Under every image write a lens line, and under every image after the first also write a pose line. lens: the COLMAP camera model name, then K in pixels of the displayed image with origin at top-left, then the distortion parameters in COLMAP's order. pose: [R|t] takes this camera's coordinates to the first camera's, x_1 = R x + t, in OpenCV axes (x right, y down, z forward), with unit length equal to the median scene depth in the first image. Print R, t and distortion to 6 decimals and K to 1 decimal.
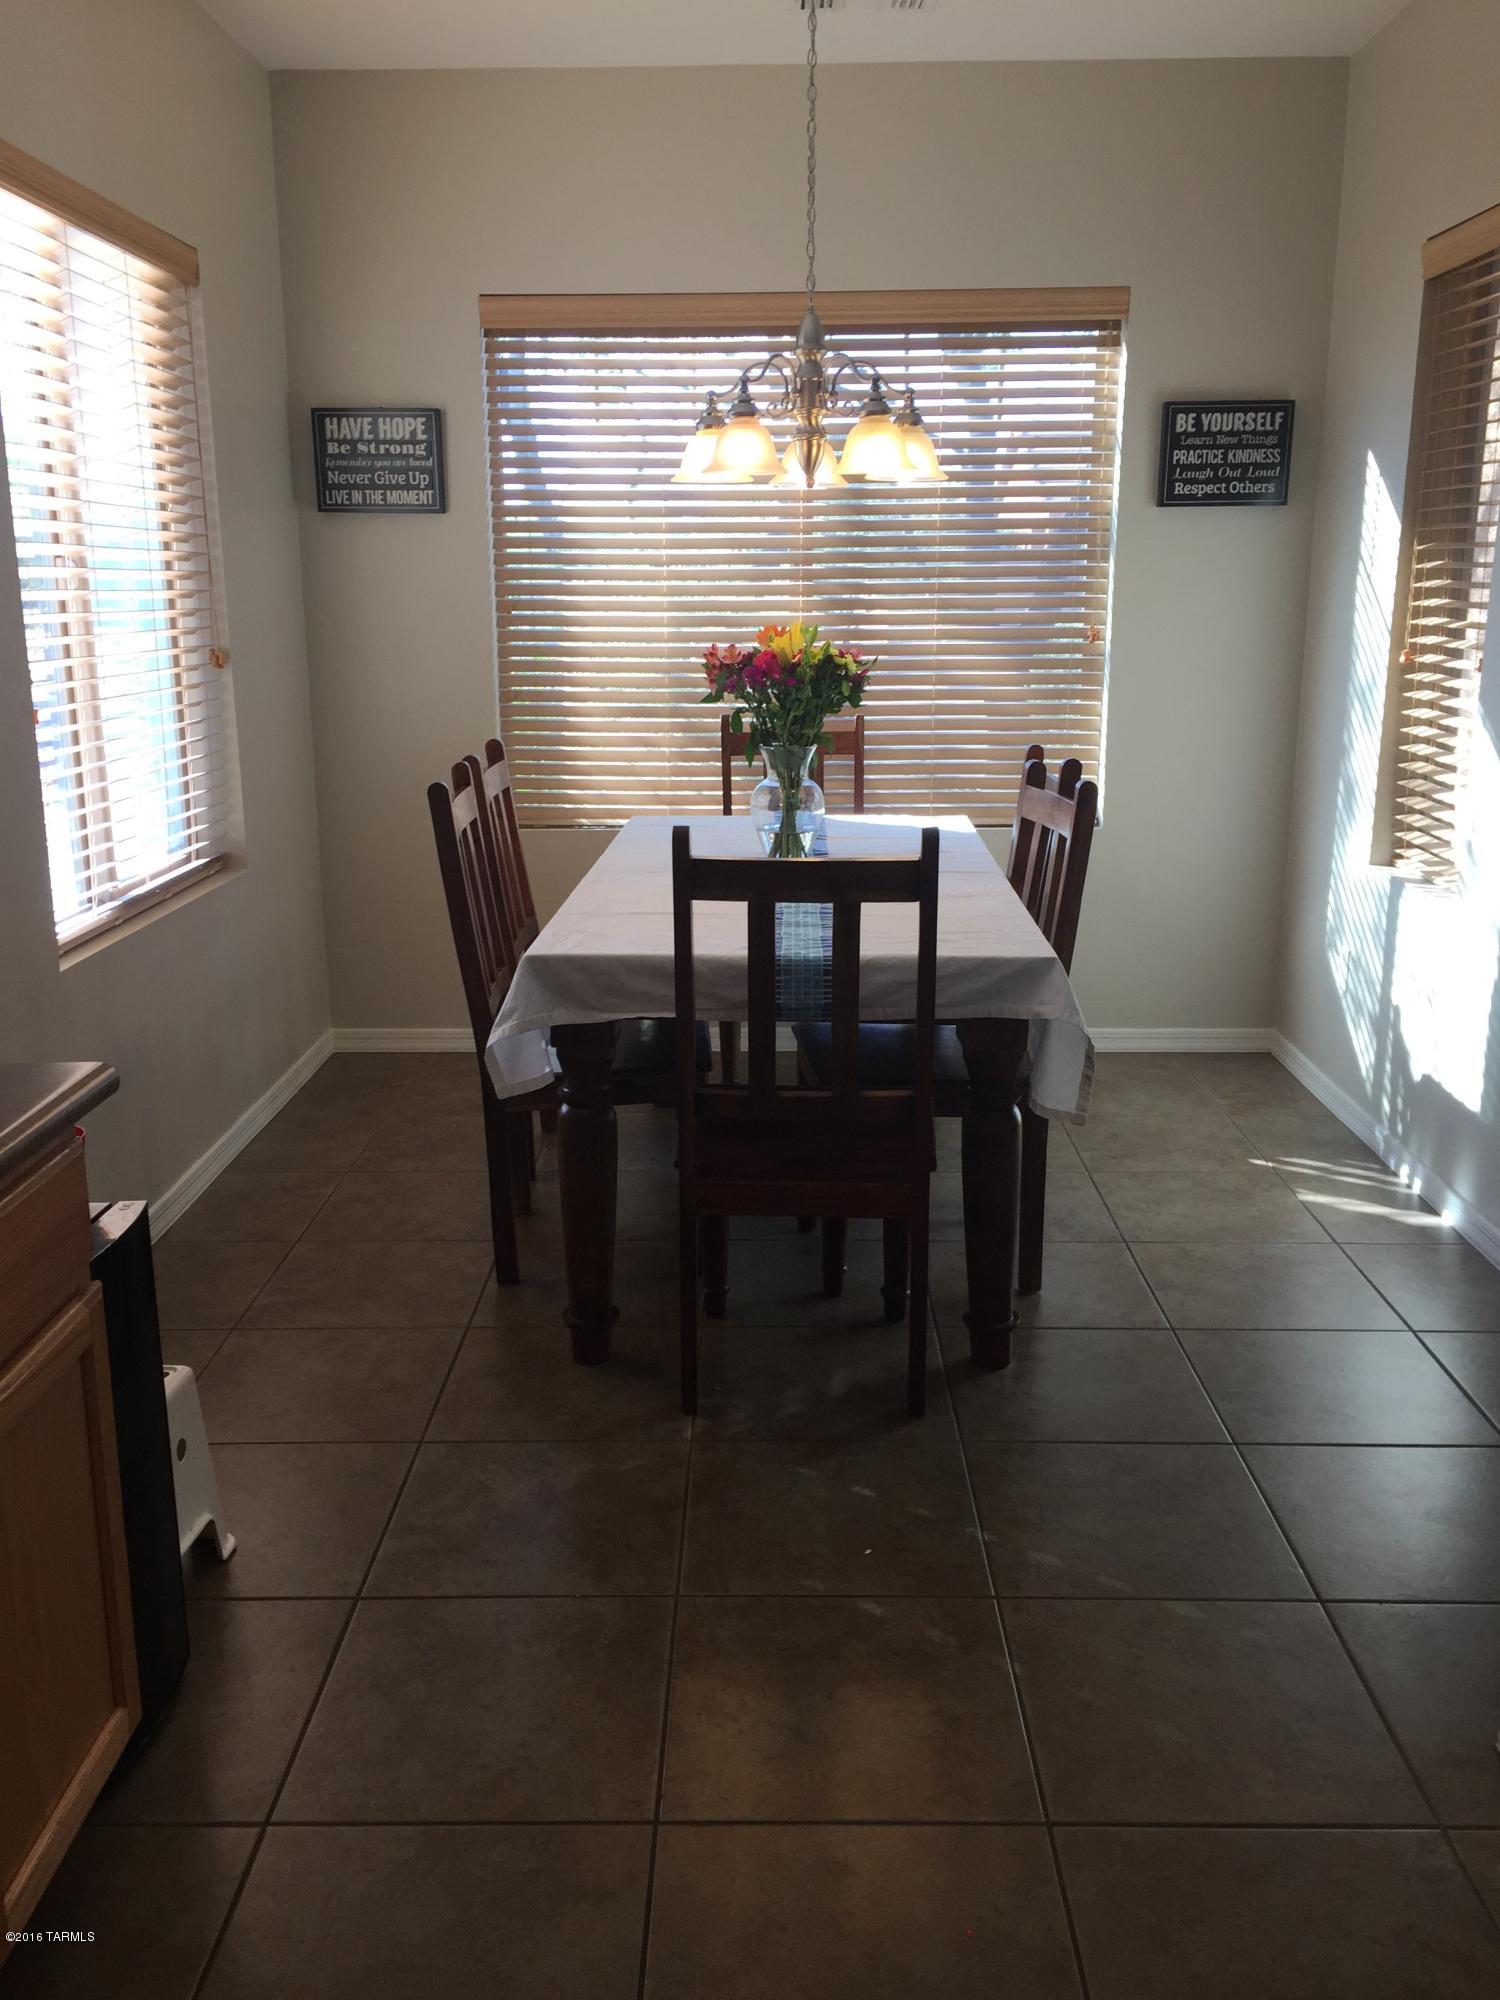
lens RADIAL K [[1611.7, 0, 745.3], [0, 1611.7, 968.1], [0, 0, 1]] dist [0.045156, -0.000910]
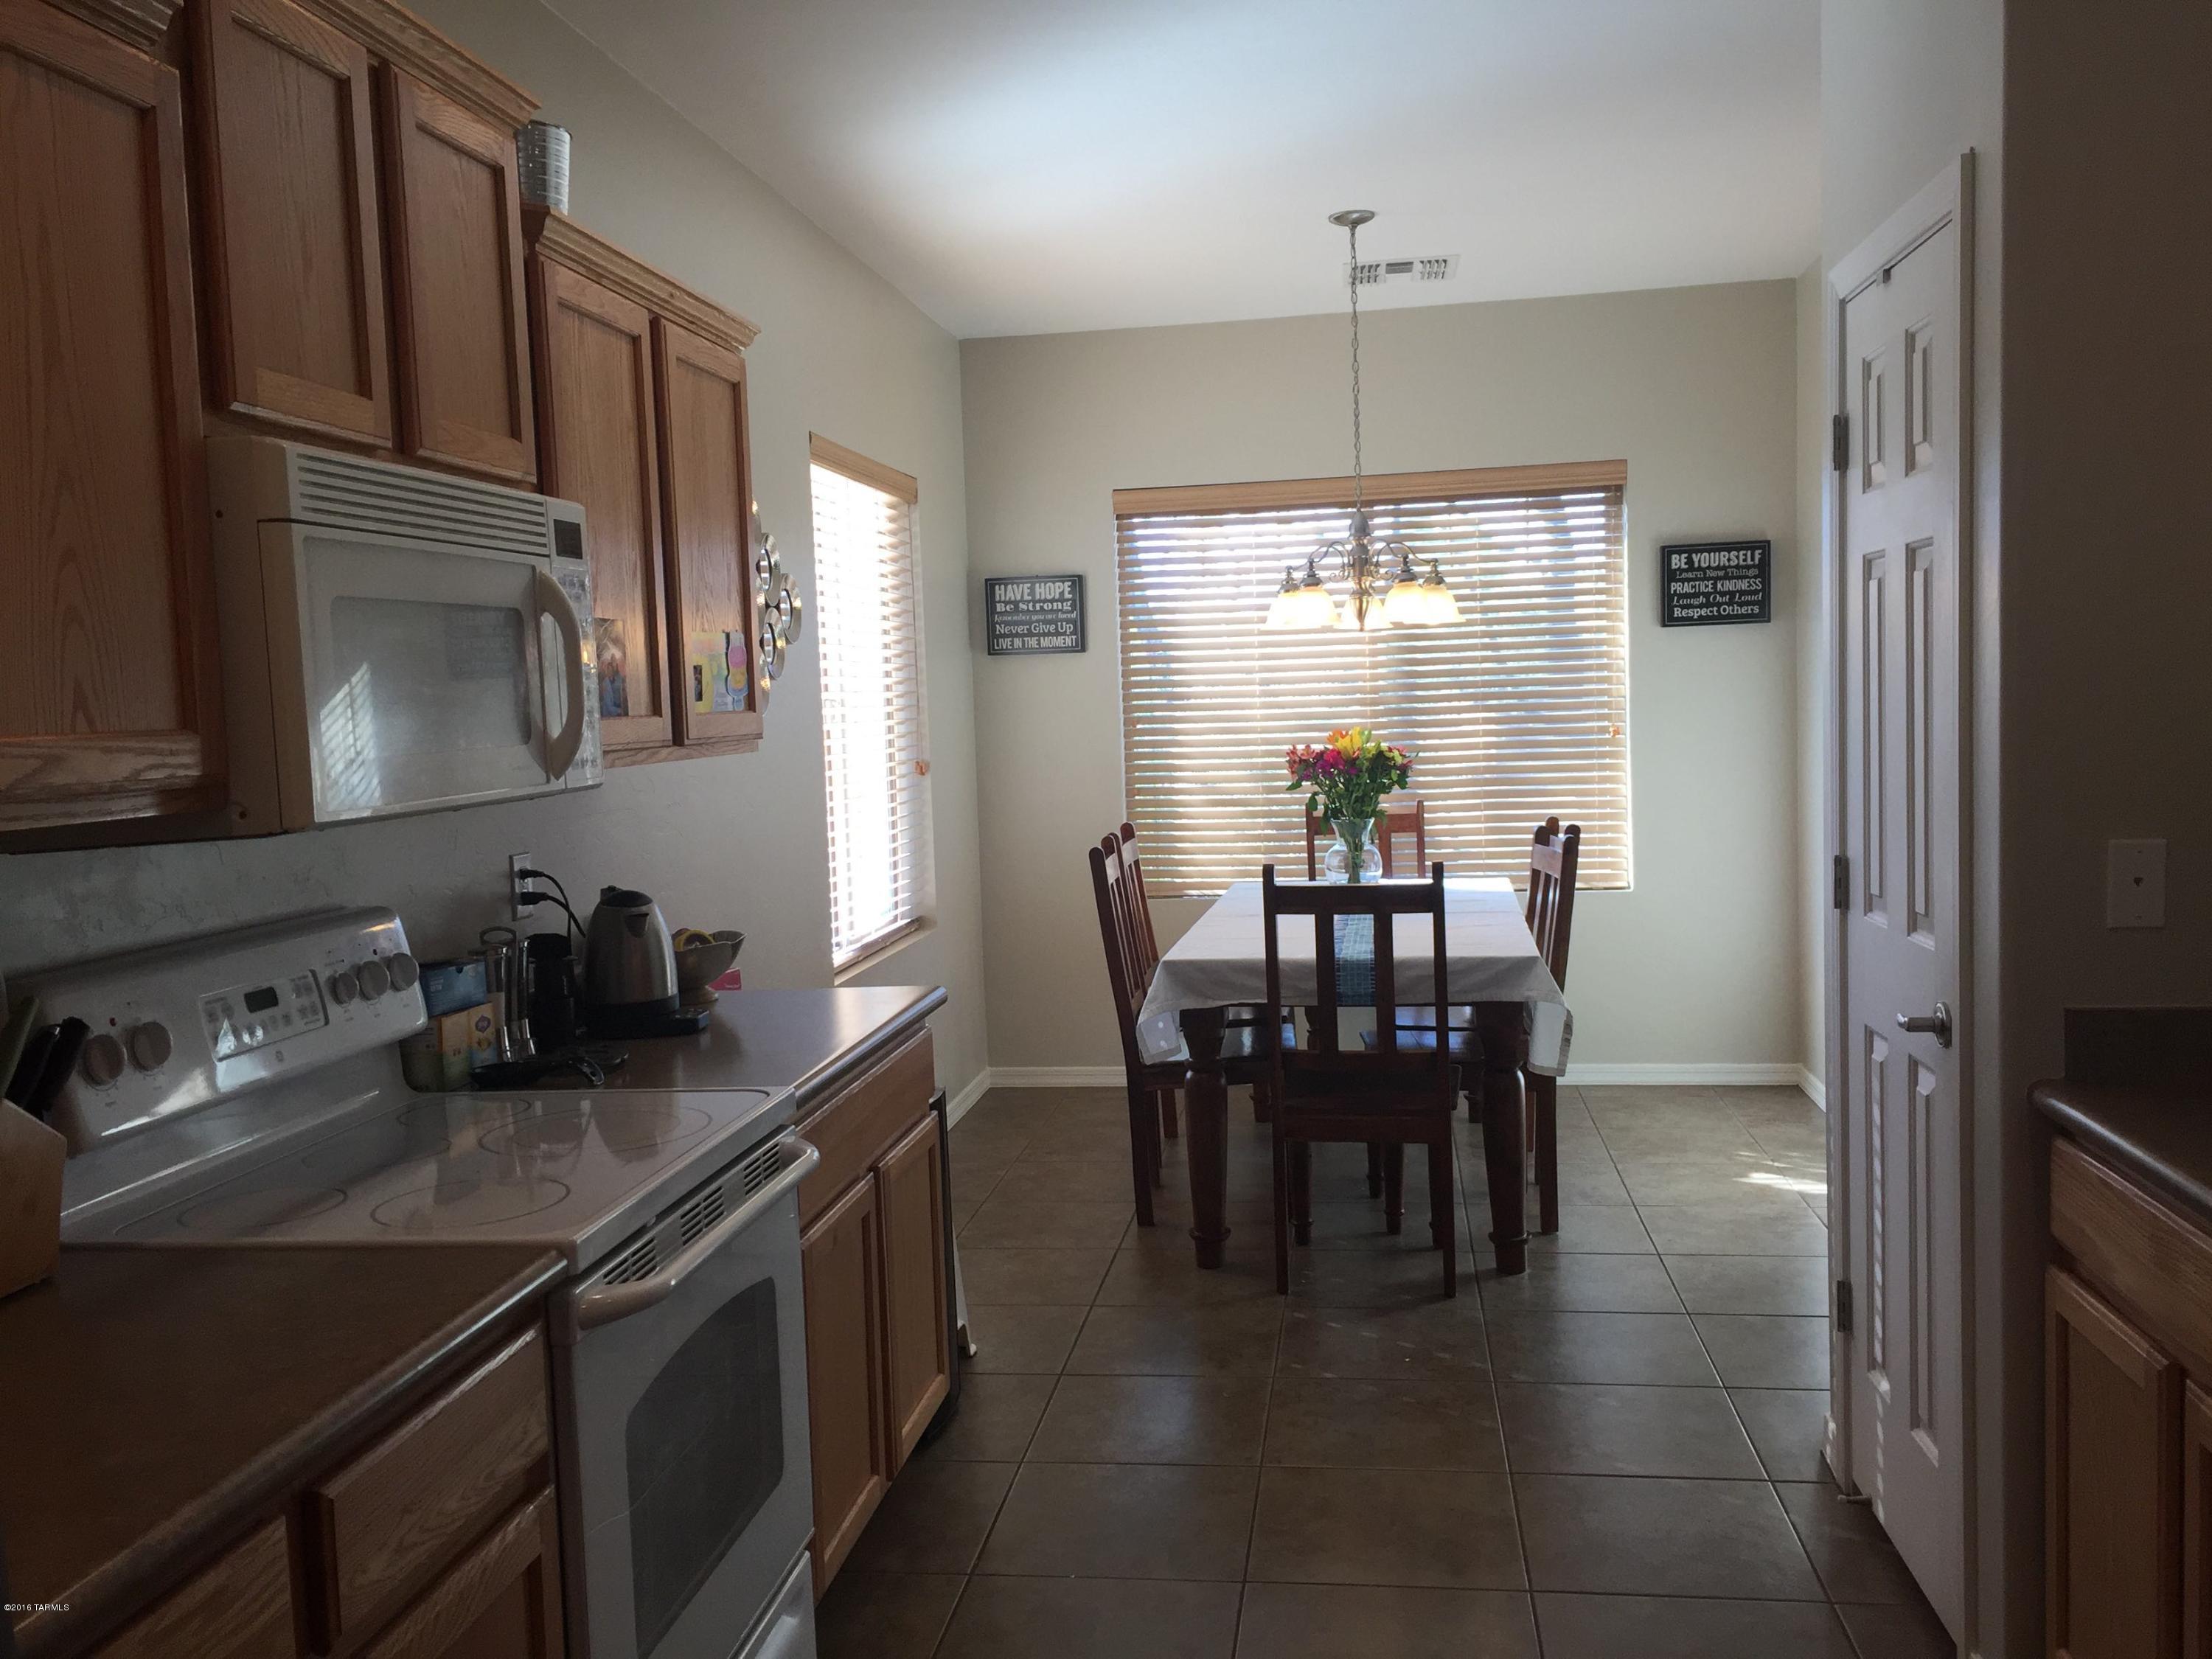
lens RADIAL K [[1911.1, 0, 1137.1], [0, 1911.1, 830.7], [0, 0, 1]] dist [0.092606, -0.097517]
pose [[0.992834, -0.022637, -0.117335, 0.035499], [0.003724, 0.987278, -0.158959, 0.119557], [0.119441, 0.157383, 0.980288, -0.553017]]
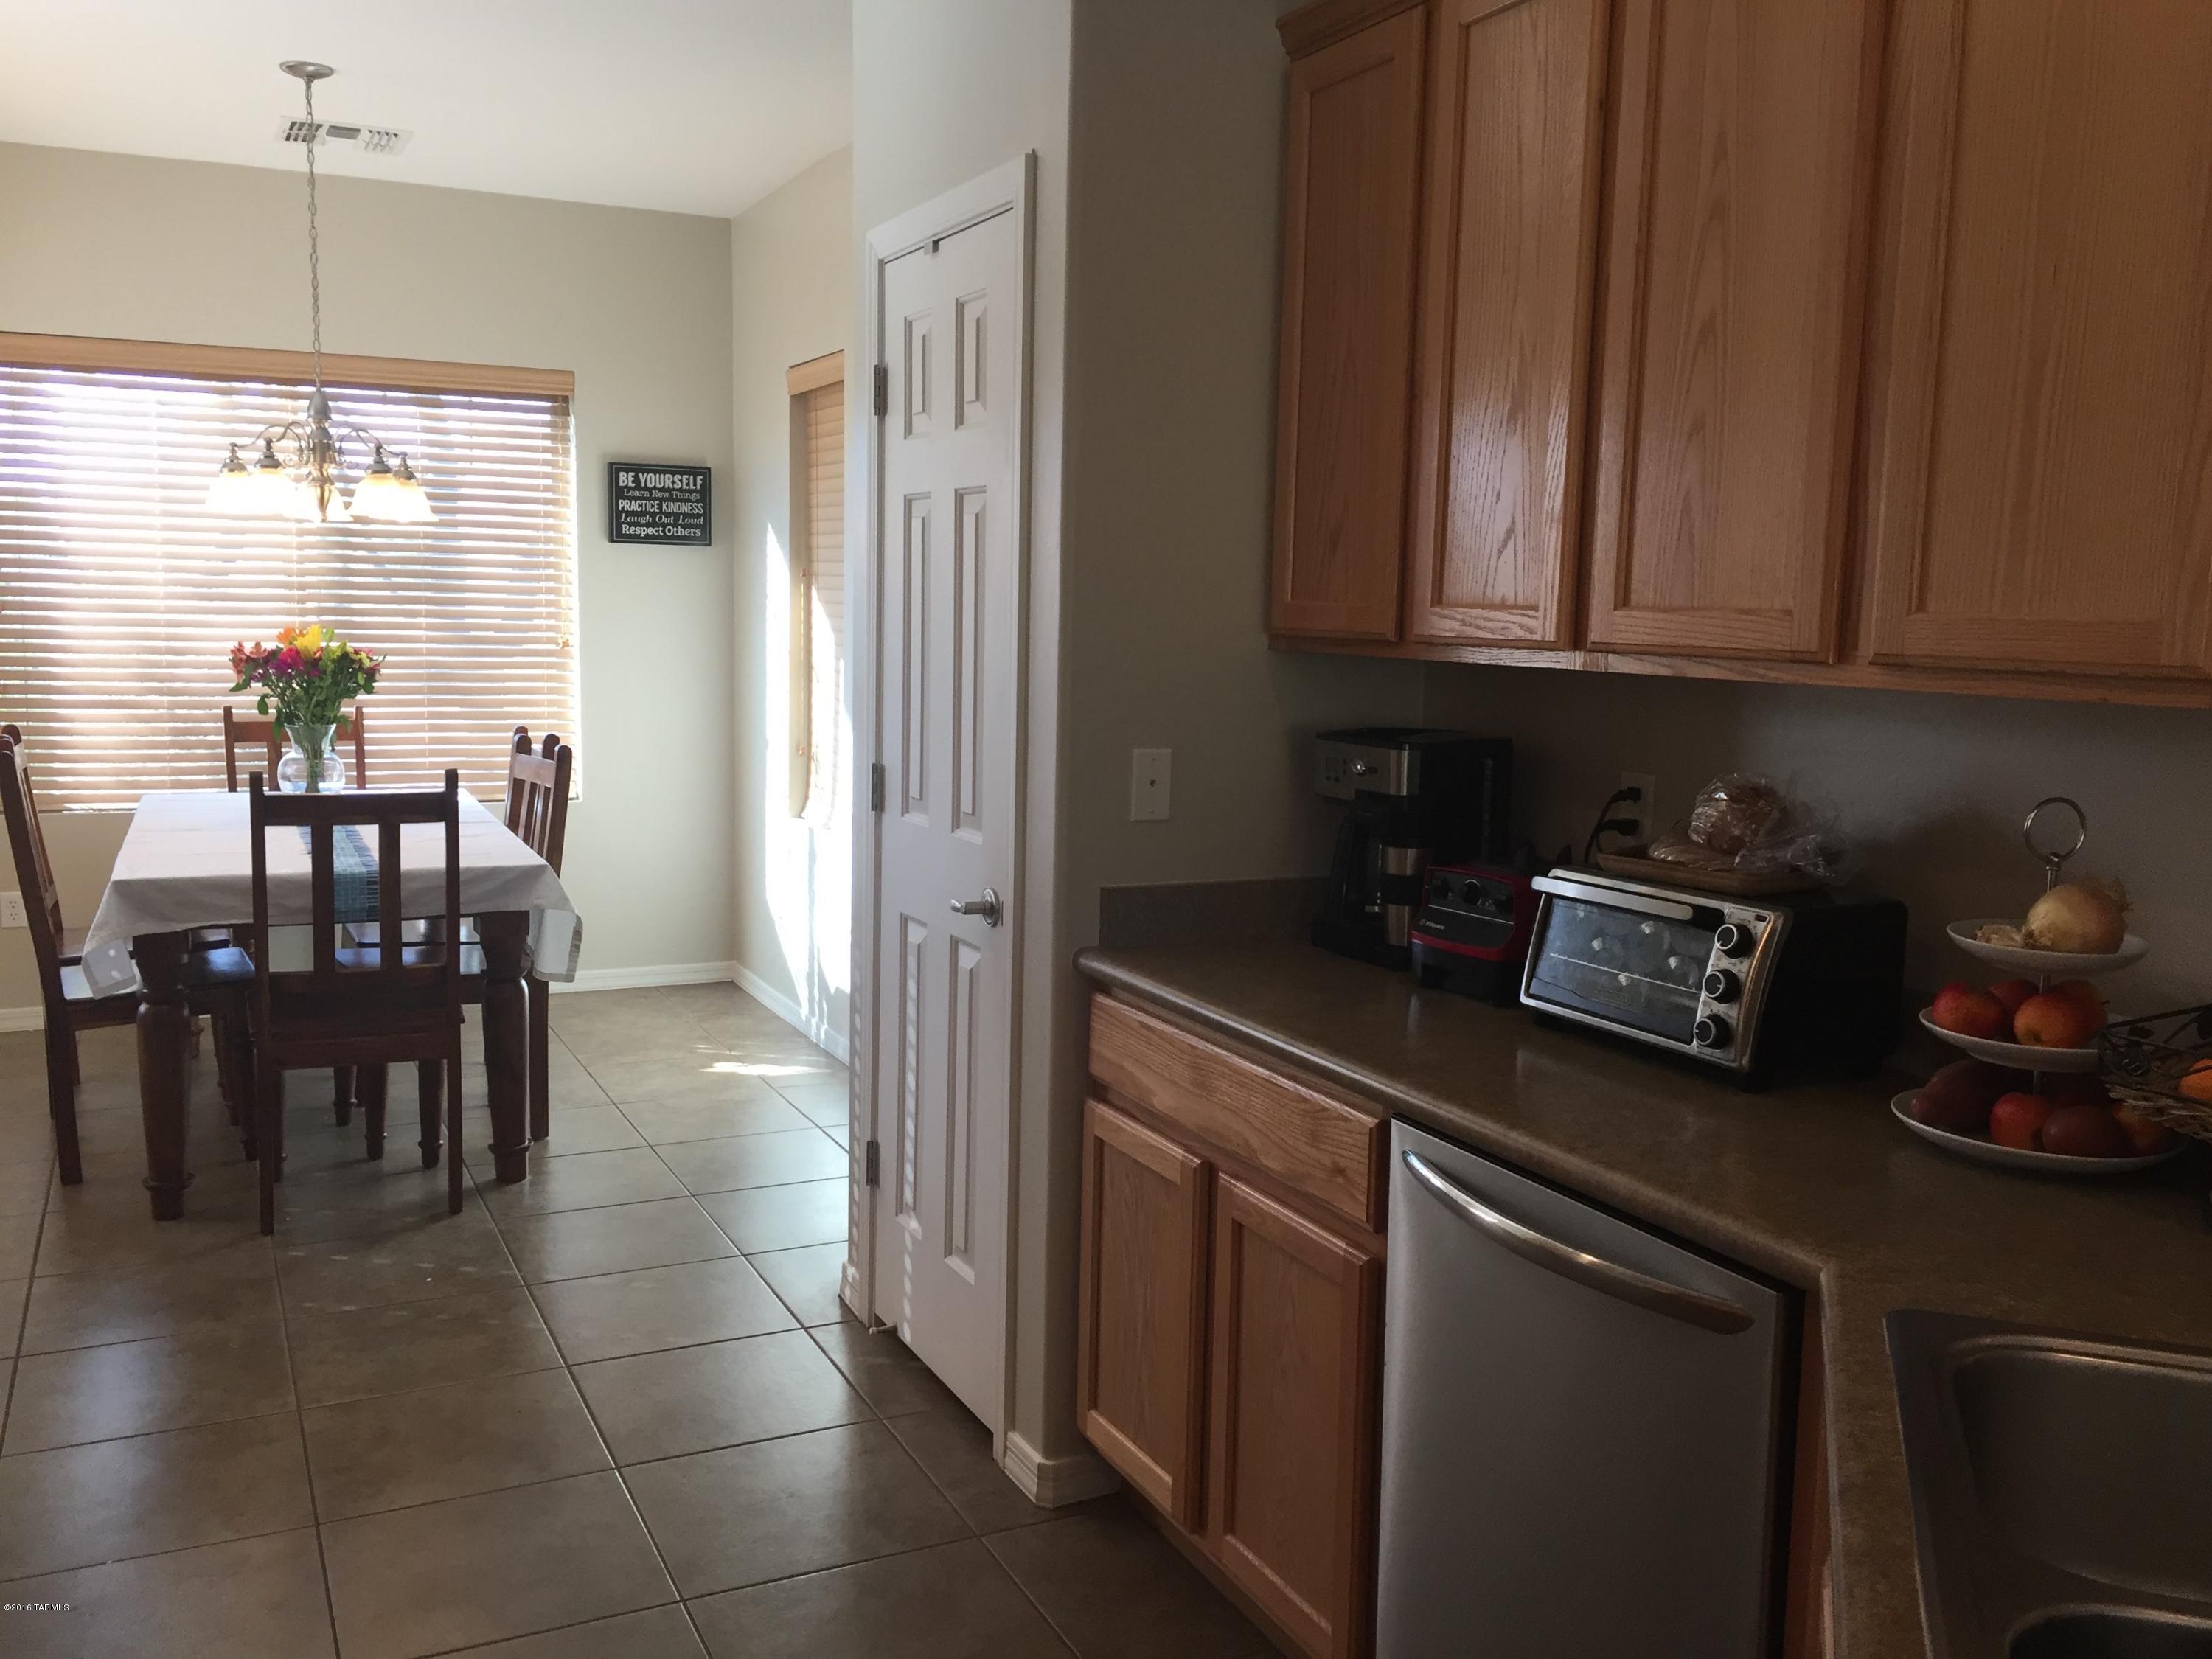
lens RADIAL K [[1906.7, 0, 1106.0], [0, 1906.7, 829.5], [0, 0, 1]] dist [0.092370, -0.108949]
pose [[0.888352, -0.031964, 0.458050, -0.111847], [0.082416, 0.992473, -0.090583, 0.123828], [-0.451706, 0.118220, 0.884299, -0.560767]]
